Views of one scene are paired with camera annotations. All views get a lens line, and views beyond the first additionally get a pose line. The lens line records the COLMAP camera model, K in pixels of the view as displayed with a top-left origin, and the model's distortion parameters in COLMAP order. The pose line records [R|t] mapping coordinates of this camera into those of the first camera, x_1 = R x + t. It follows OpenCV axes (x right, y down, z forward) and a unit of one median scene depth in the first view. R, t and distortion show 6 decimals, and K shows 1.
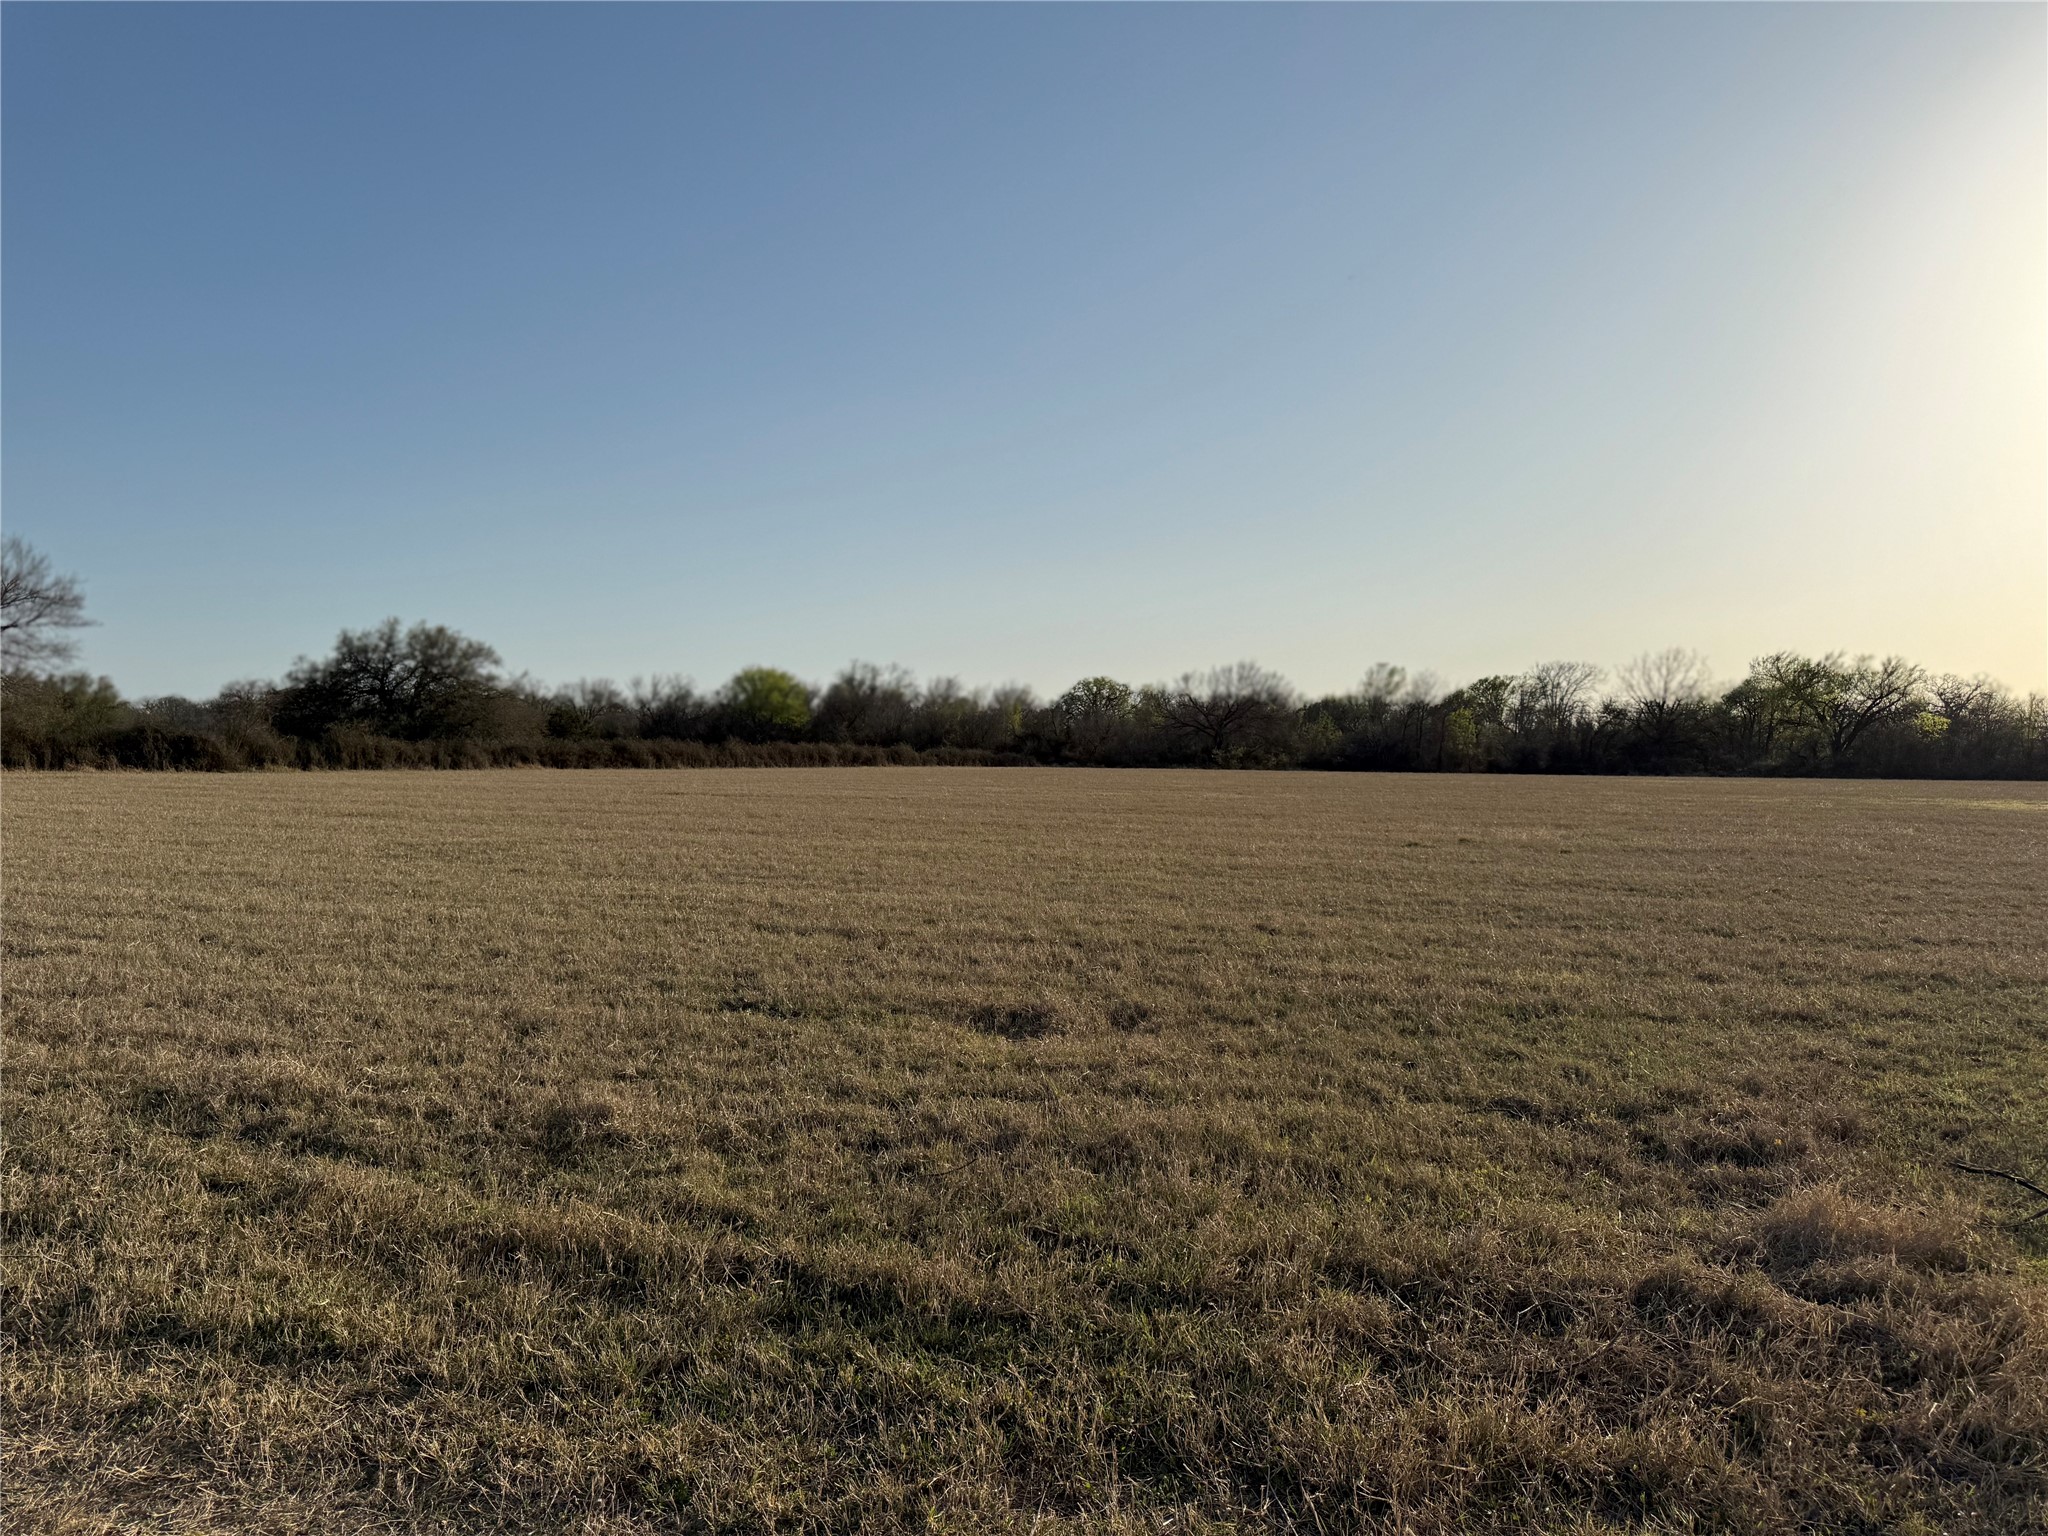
lens RADIAL K [[1482.9, 0, 1023.5], [0, 1482.9, 776.7], [0, 0, 1]] dist [0.077915, -0.094849]
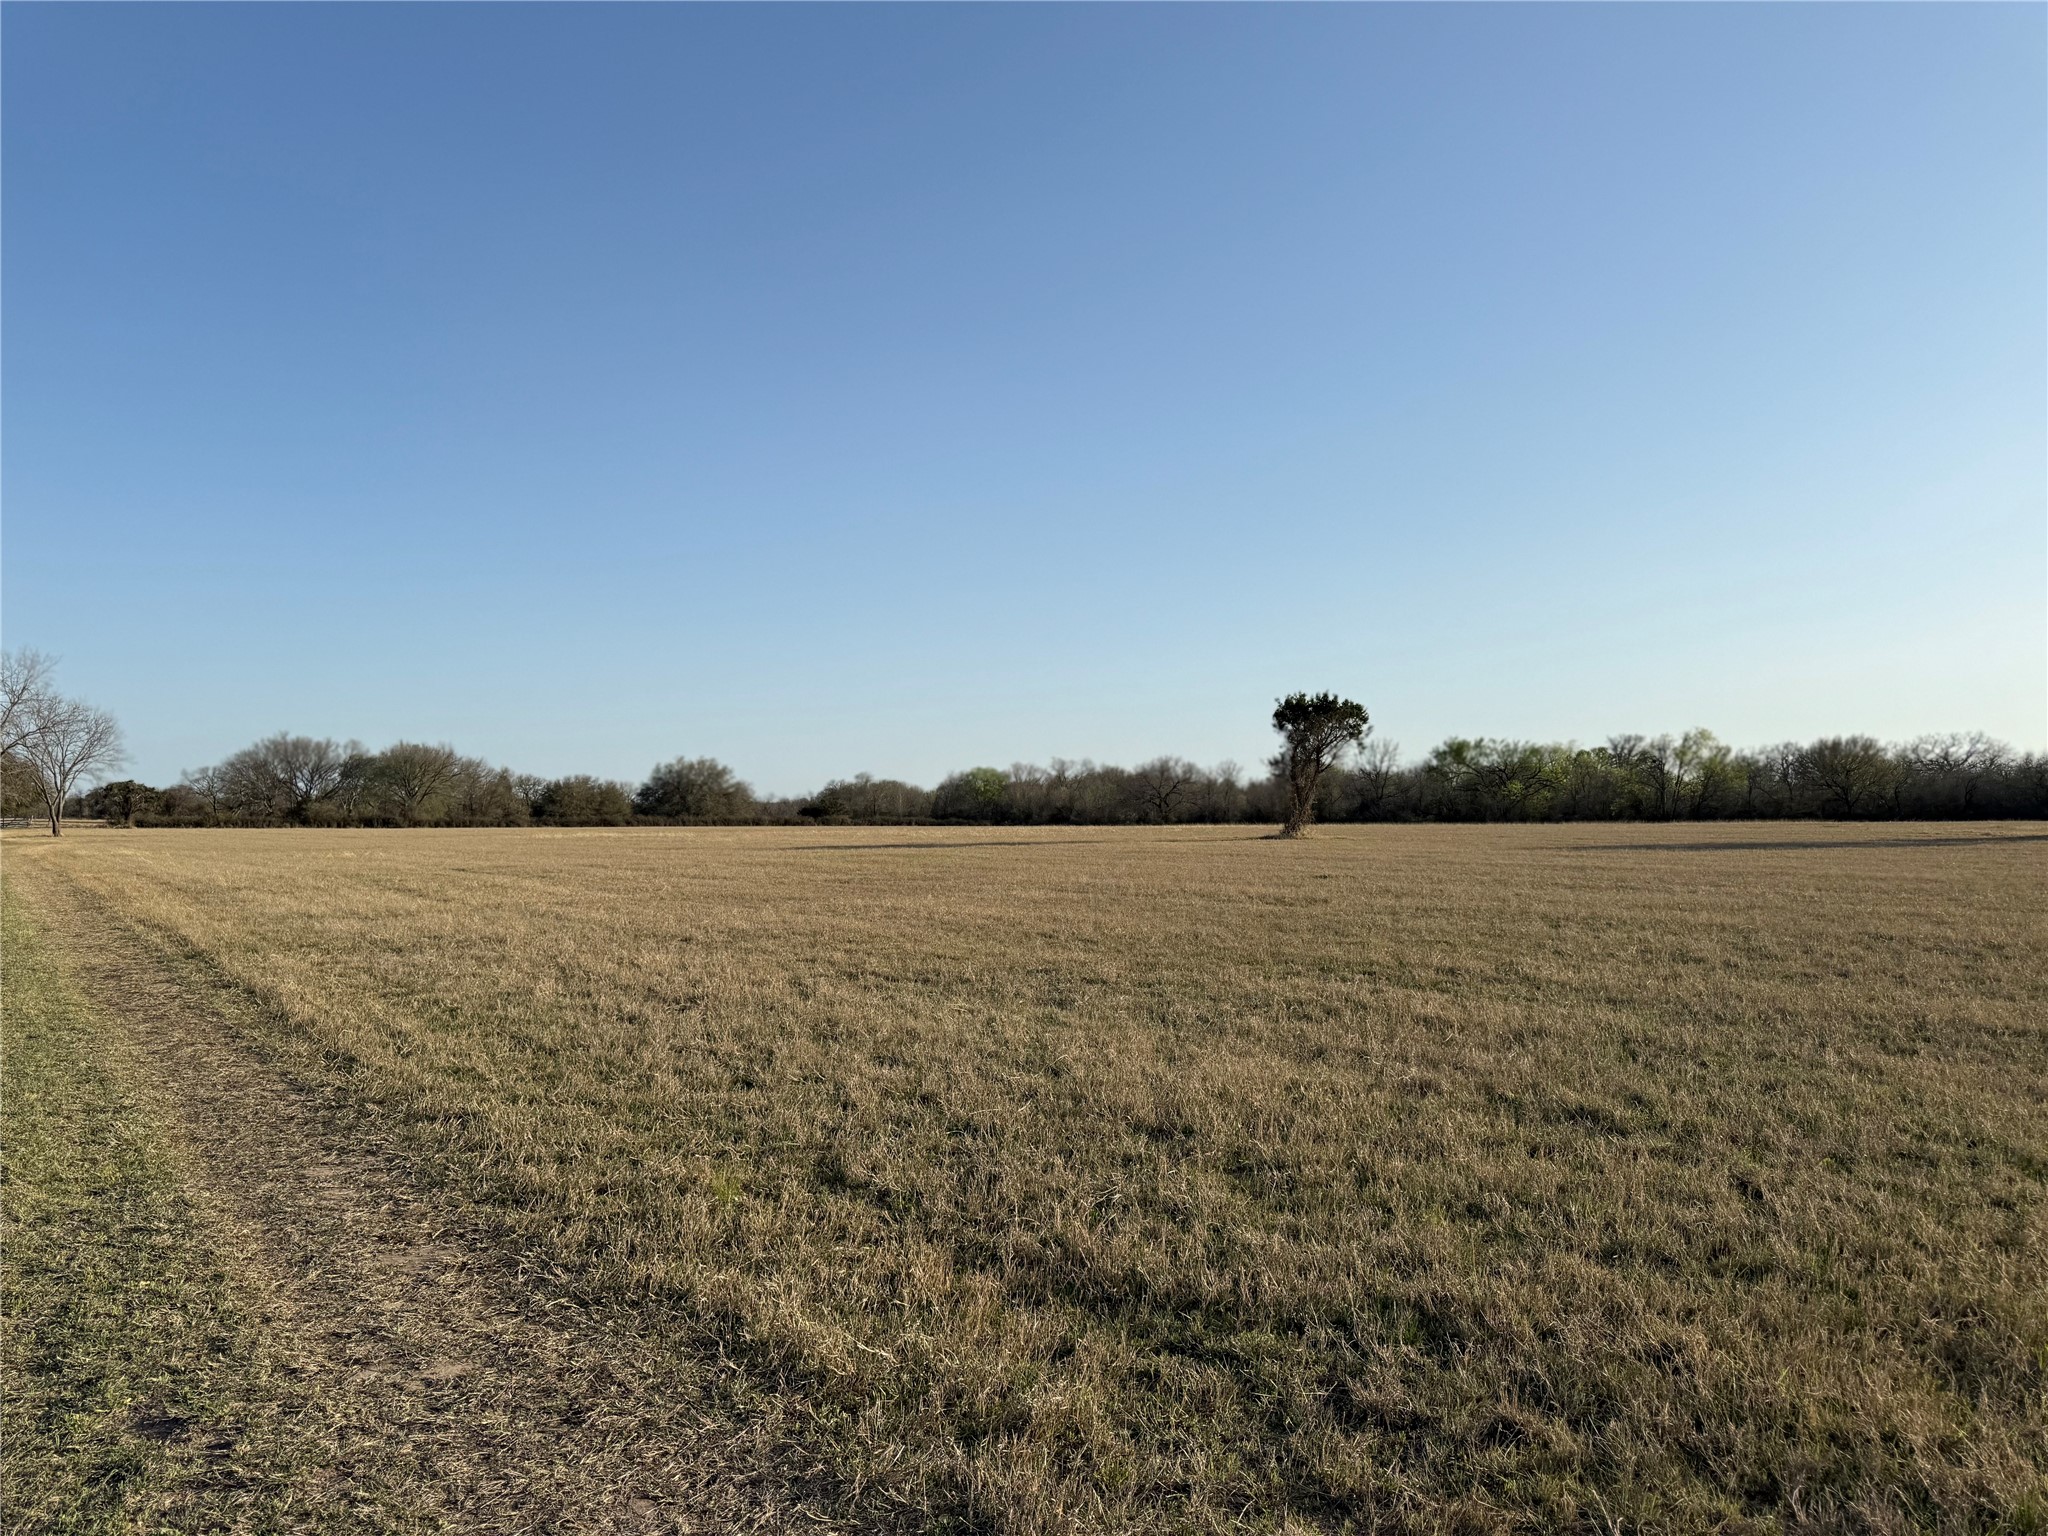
lens RADIAL K [[1482.9, 0, 1025.4], [0, 1482.9, 776.1], [0, 0, 1]] dist [0.077915, -0.094849]
pose [[0.843734, -0.029306, -0.535961, 1.038340], [0.002521, 0.998714, -0.050640, 0.022628], [0.536755, 0.041375, 0.842723, -0.424038]]
